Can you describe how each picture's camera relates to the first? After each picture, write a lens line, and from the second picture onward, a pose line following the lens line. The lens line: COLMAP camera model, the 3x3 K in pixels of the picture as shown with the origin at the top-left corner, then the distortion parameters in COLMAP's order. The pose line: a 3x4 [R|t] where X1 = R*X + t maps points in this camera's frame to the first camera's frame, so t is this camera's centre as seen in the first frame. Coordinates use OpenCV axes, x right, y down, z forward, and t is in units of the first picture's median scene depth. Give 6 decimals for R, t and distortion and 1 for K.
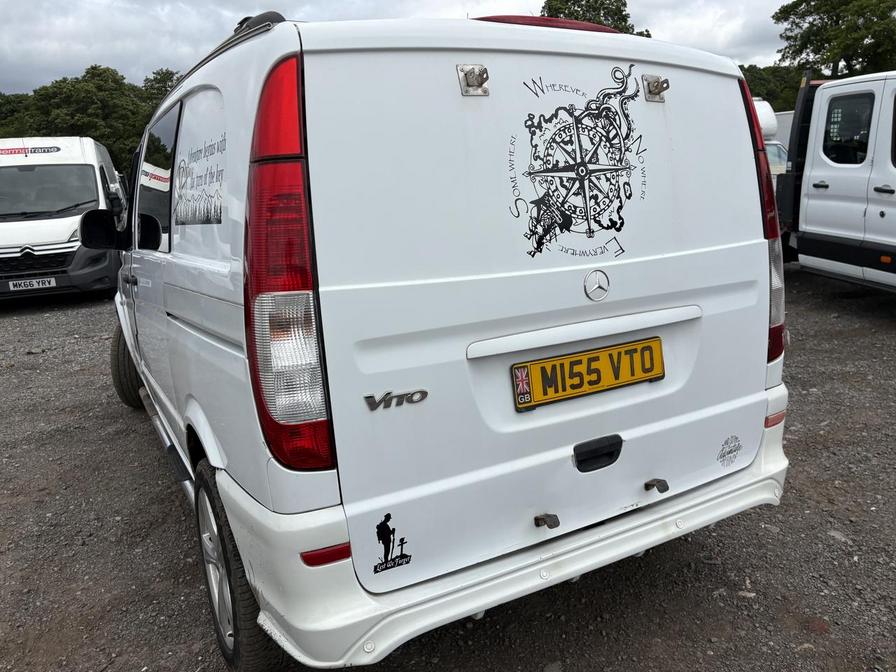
lens RADIAL K [[701.6, 0, 498.1], [0, 701.6, 334.5], [0, 0, 1]] dist [0.058617, -0.091248]
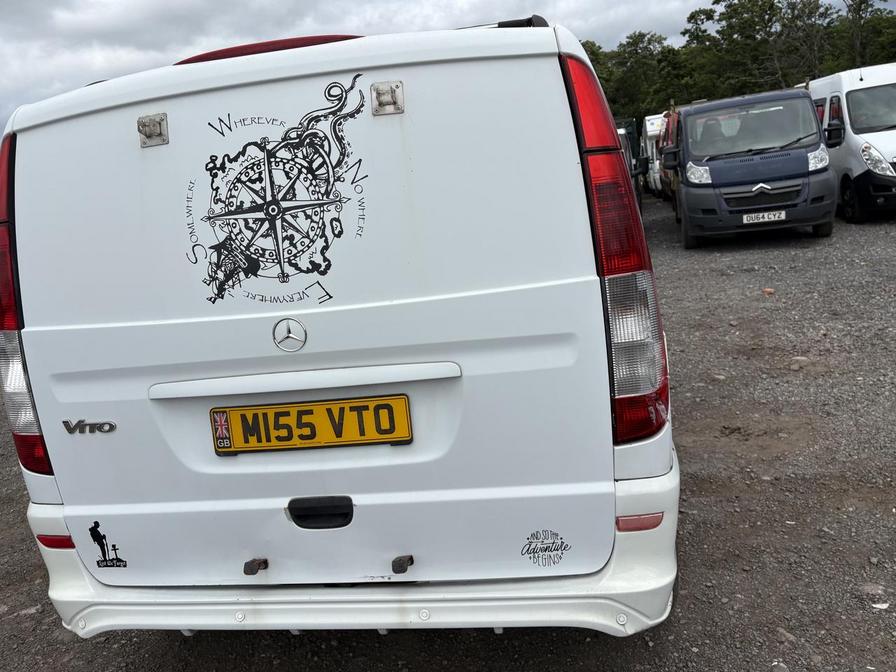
lens RADIAL K [[701.6, 0, 498.1], [0, 701.6, 334.5], [0, 0, 1]] dist [0.058617, -0.091248]
pose [[0.766624, 0.095217, -0.634997, 0.925728], [-0.046809, 0.994600, 0.092627, -0.167141], [0.640388, -0.041287, 0.766941, 0.469442]]
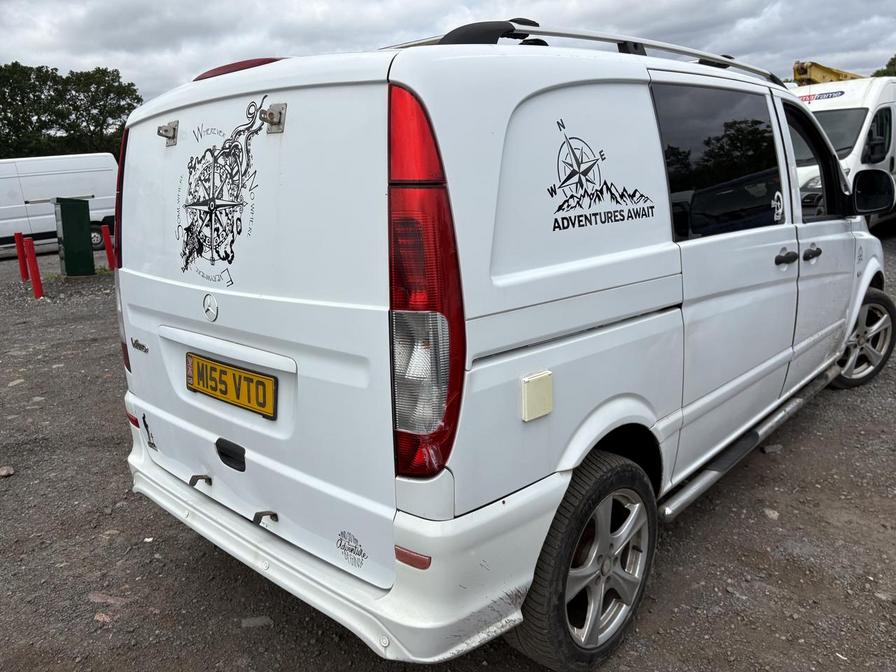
lens RADIAL K [[729.8, 0, 451.0], [0, 729.8, 339.2], [0, 0, 1]] dist [0.023340, -0.004917]
pose [[0.236889, 0.253960, -0.937757, 1.337197], [-0.154302, 0.962814, 0.221768, -0.339008], [0.959205, 0.092163, 0.267267, 1.055812]]
